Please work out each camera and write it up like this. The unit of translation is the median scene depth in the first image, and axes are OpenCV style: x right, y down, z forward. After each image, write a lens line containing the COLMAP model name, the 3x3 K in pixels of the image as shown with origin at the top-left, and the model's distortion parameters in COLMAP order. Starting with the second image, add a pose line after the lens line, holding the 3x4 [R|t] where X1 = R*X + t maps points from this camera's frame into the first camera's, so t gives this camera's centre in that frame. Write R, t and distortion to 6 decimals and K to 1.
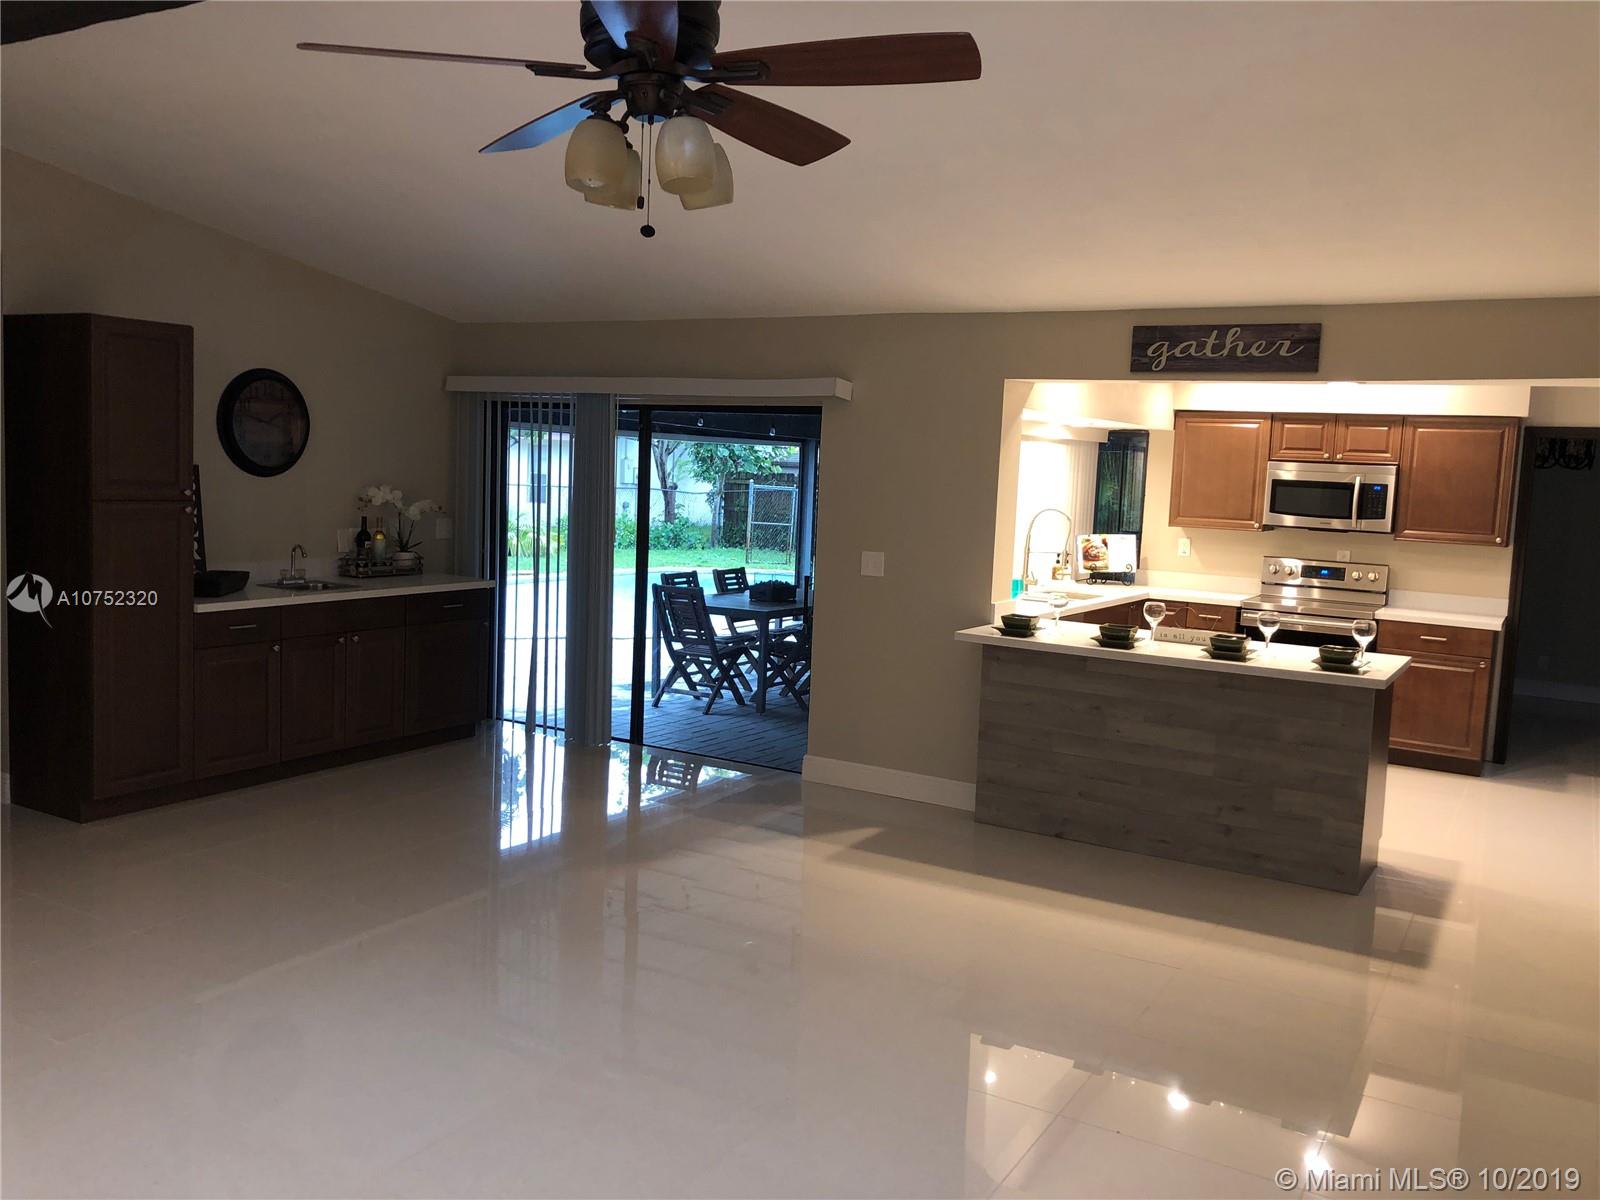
lens RADIAL K [[1316.0, 0, 800.0], [0, 1316.0, 600.0], [0, 0, 1]] dist [0.006691, 0.001788]
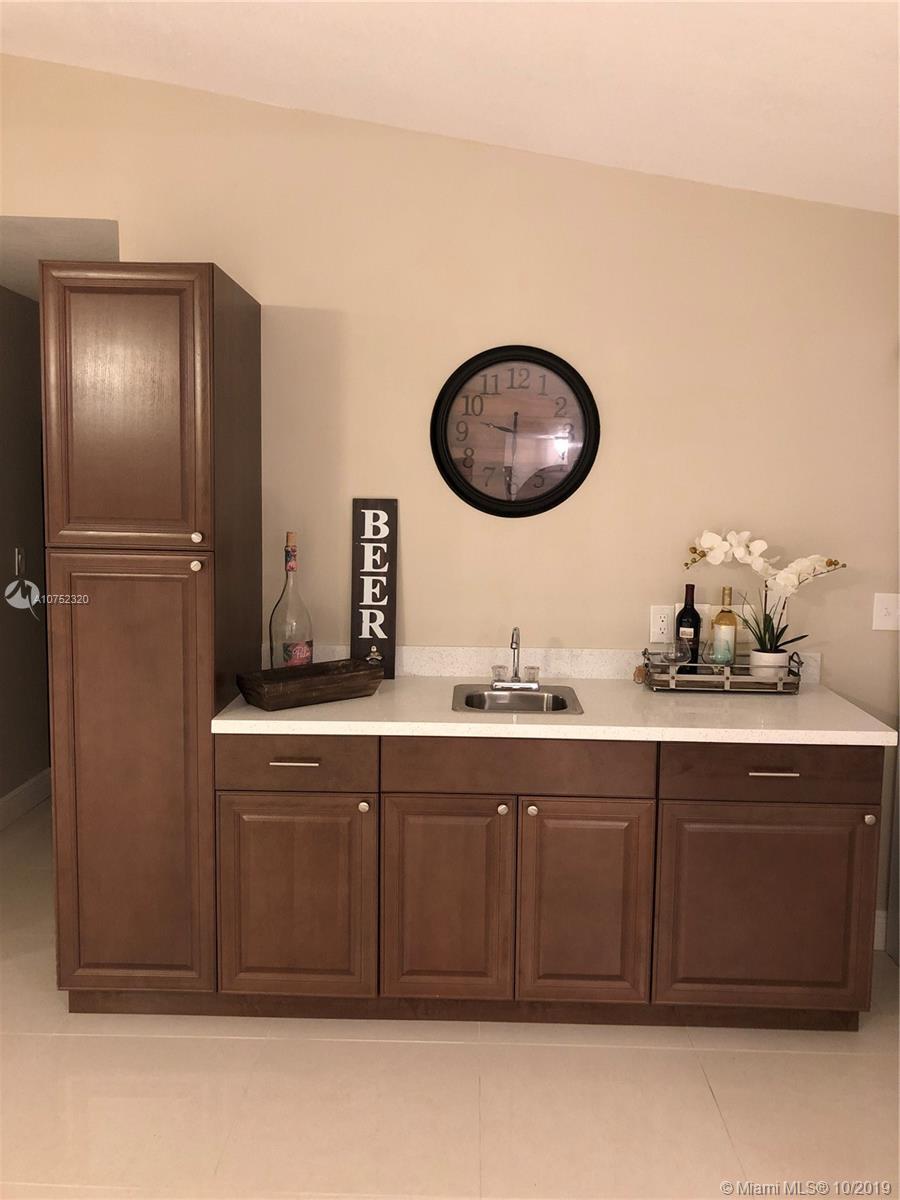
lens RADIAL K [[957.1, 0, 450.0], [0, 957.1, 600.0], [0, 0, 1]] dist [0.084235, -0.120980]
pose [[0.486243, 0.067515, -0.871212, -0.009240], [-0.084572, 0.995966, 0.029982, -0.047663], [0.869722, 0.059101, 0.489991, 0.551899]]
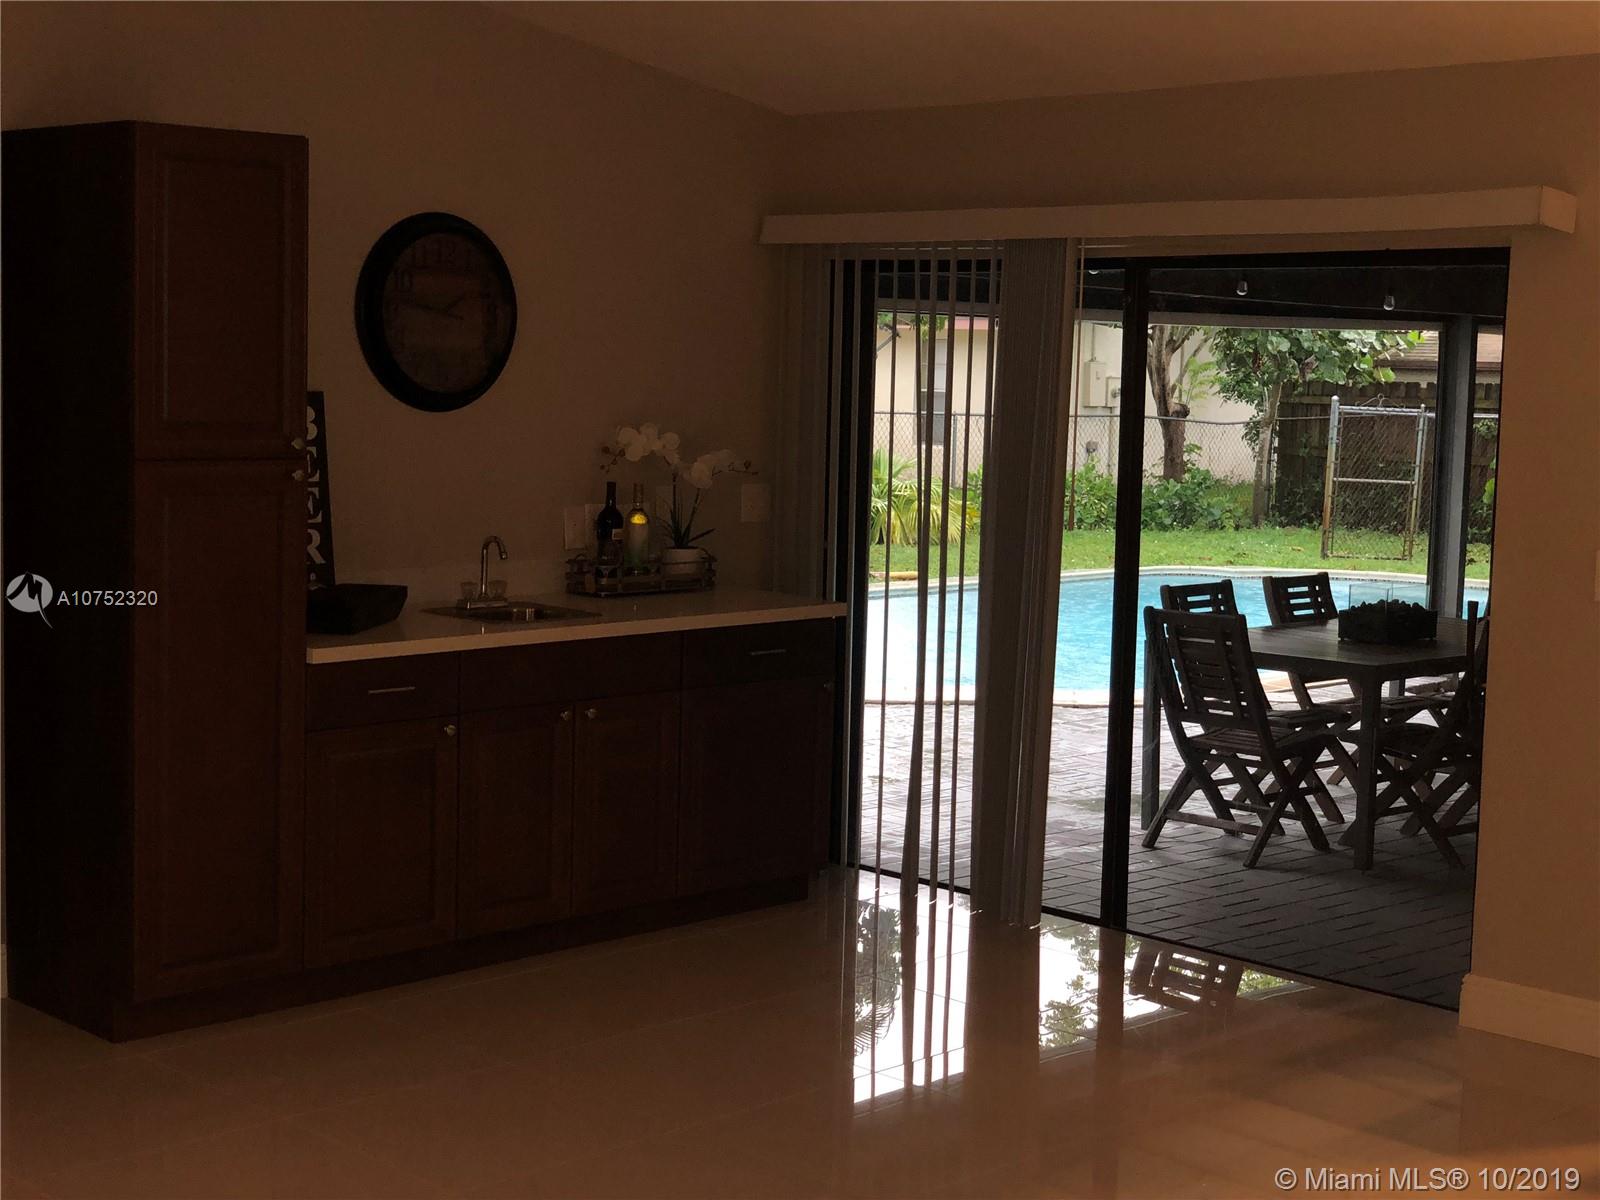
lens RADIAL K [[2410.9, 0, 800.0], [0, 2410.9, 600.0], [0, 0, 1]] dist [0.112657, -0.028686]
pose [[0.969254, 0.008569, -0.245912, -0.010365], [-0.010072, 0.999937, -0.004855, -0.008915], [0.245855, 0.007182, 0.969280, 0.050049]]
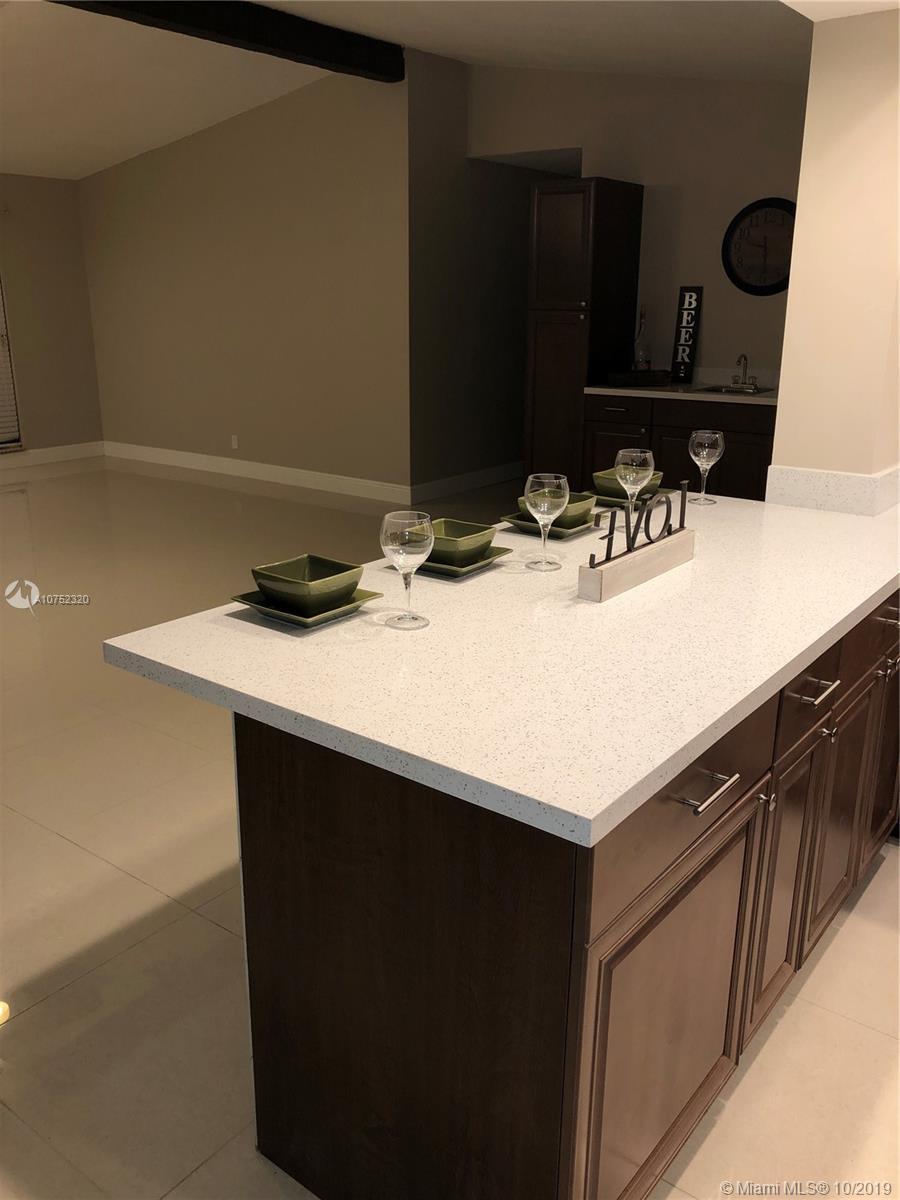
lens RADIAL K [[987.0, 0, 450.0], [0, 987.0, 600.0], [0, 0, 1]] dist [0.006691, 0.001788]
pose [[-0.098387, 0.260915, -0.960335, 0.397517], [-0.106703, 0.956688, 0.270855, -0.031556], [0.989411, 0.129119, -0.066285, 0.603842]]
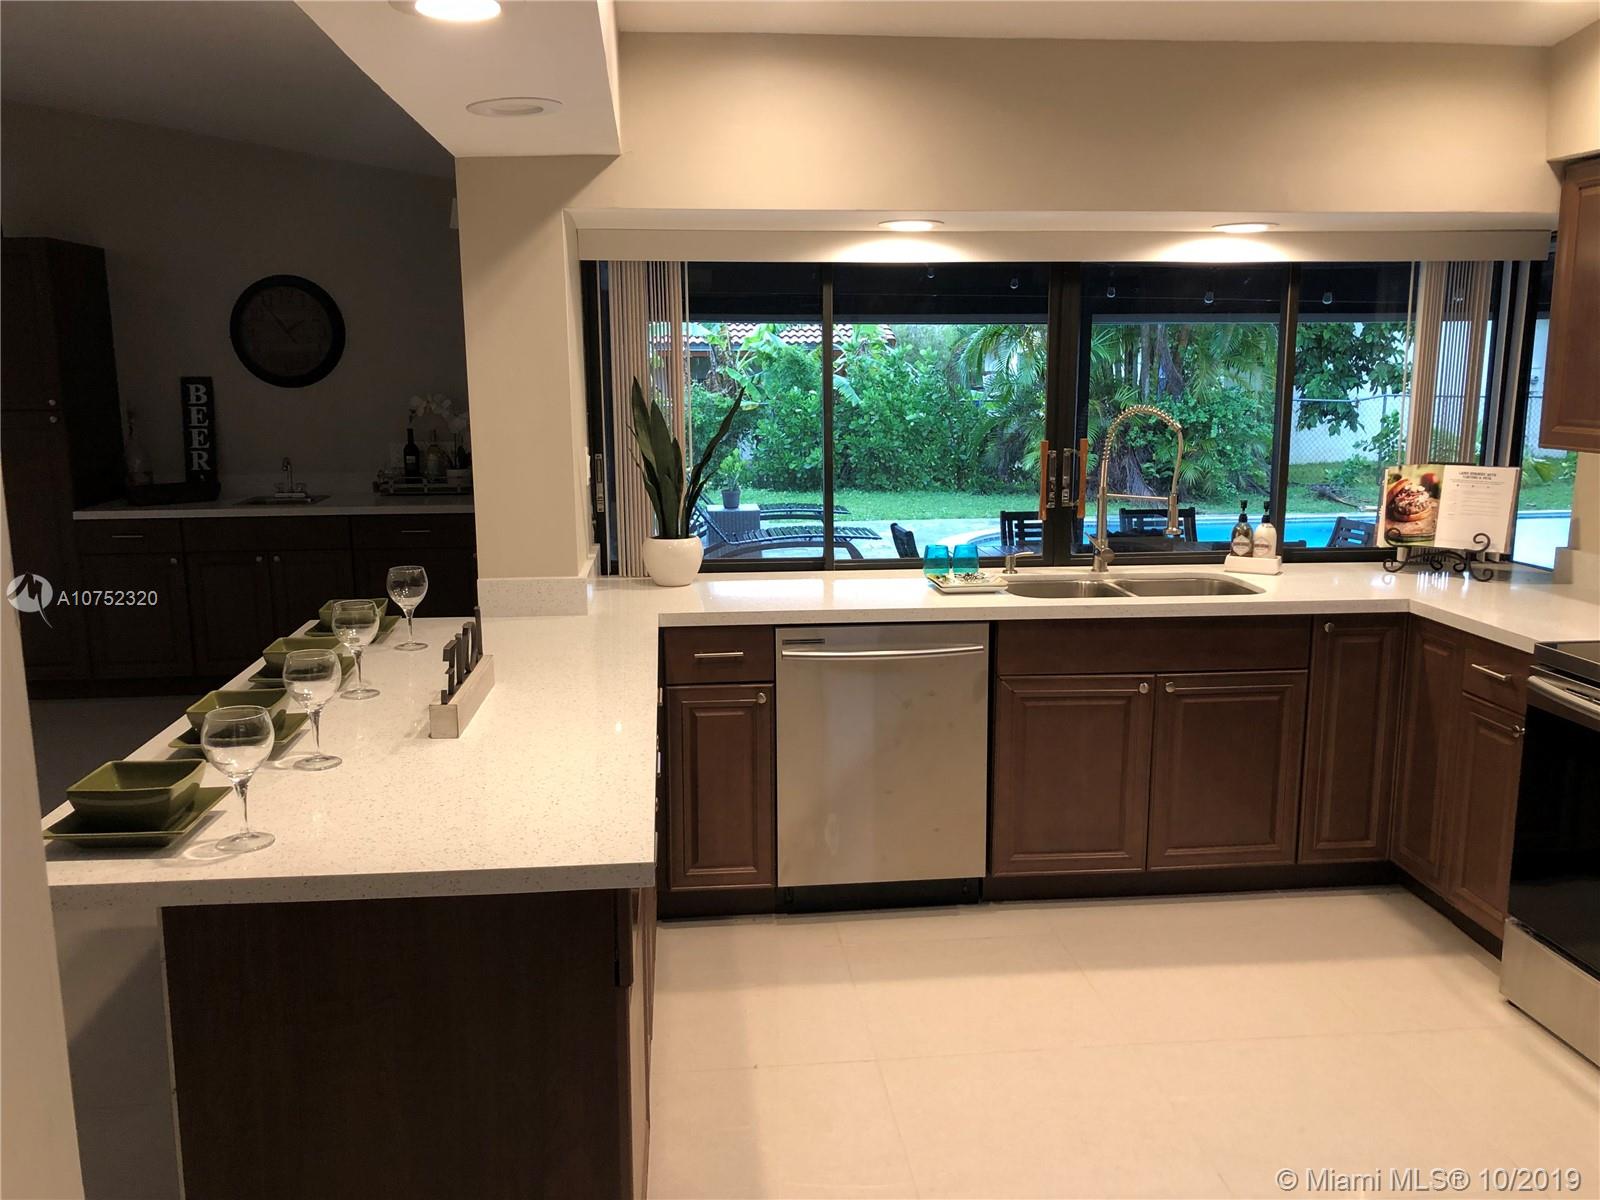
lens RADIAL K [[1276.2, 0, 800.0], [0, 1276.2, 600.0], [0, 0, 1]] dist [0.084235, -0.120980]
pose [[0.600399, 0.102299, -0.793131, 0.440376], [-0.051974, 0.994679, 0.088951, -0.030448], [0.798010, -0.012184, 0.602521, 0.532319]]
